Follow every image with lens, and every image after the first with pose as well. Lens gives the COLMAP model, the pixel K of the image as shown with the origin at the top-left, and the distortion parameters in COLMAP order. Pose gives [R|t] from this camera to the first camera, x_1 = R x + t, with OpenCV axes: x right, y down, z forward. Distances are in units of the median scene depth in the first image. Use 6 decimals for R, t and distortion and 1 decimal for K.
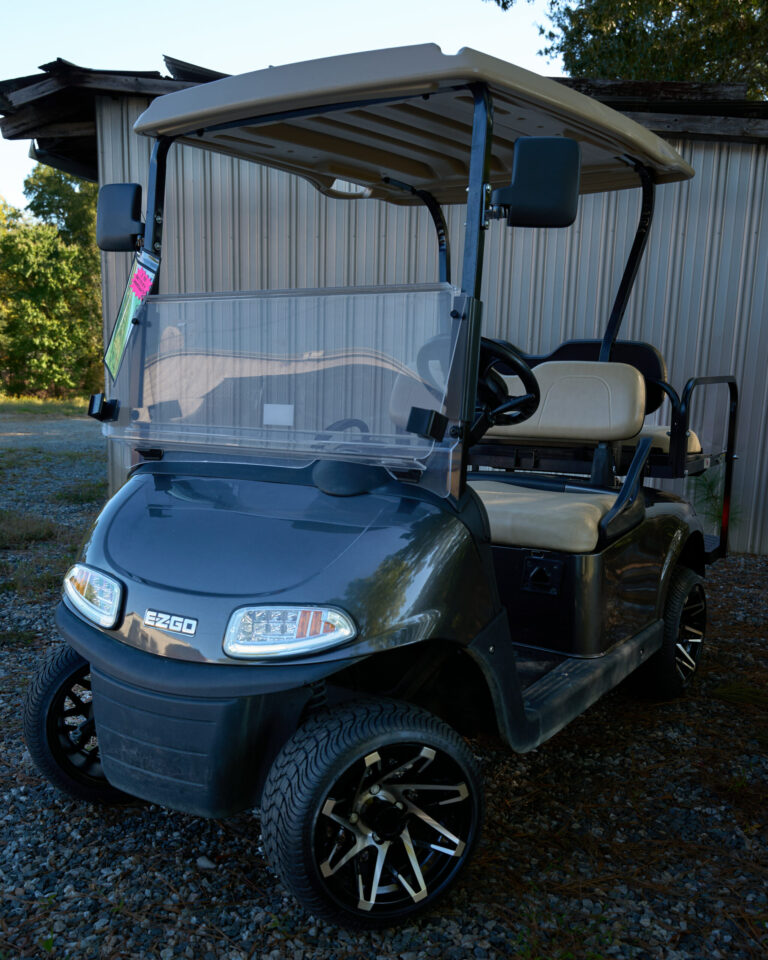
lens RADIAL K [[828.6, 0, 384.0], [0, 828.6, 480.0], [0, 0, 1]] dist [-0.004527, -0.009381]
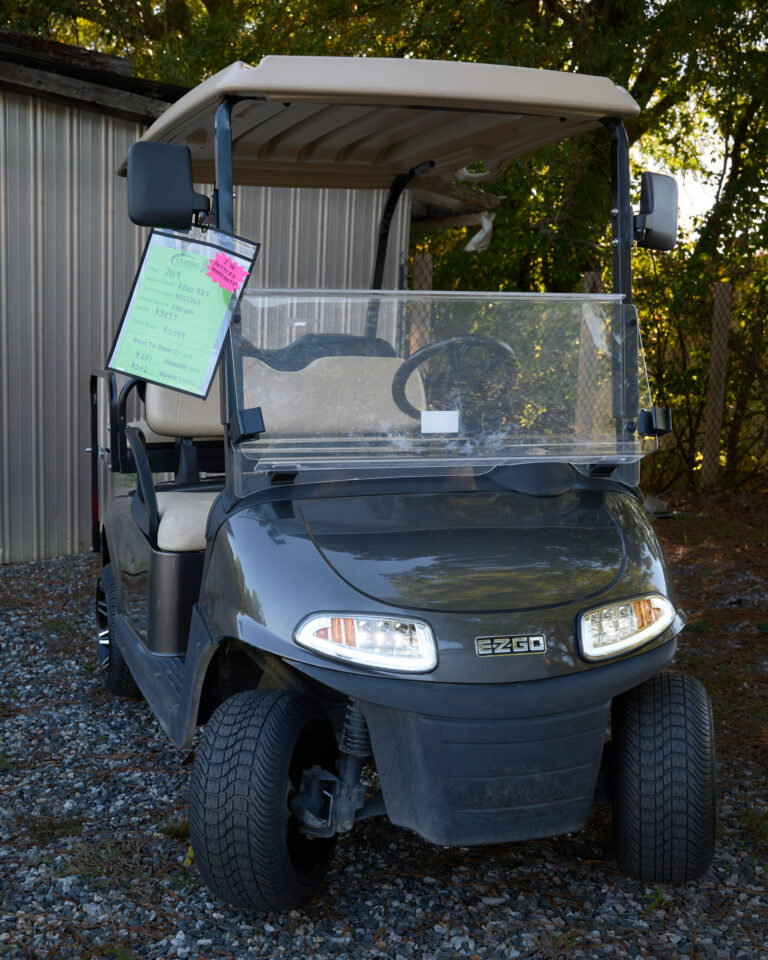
lens RADIAL K [[911.7, 0, 384.0], [0, 911.7, 480.0], [0, 0, 1]] dist [-0.010755, -0.008375]
pose [[0.751919, -0.095210, 0.652345, -0.800070], [0.093076, 0.994936, 0.037928, -0.054439], [-0.652652, 0.032199, 0.756973, 0.229747]]
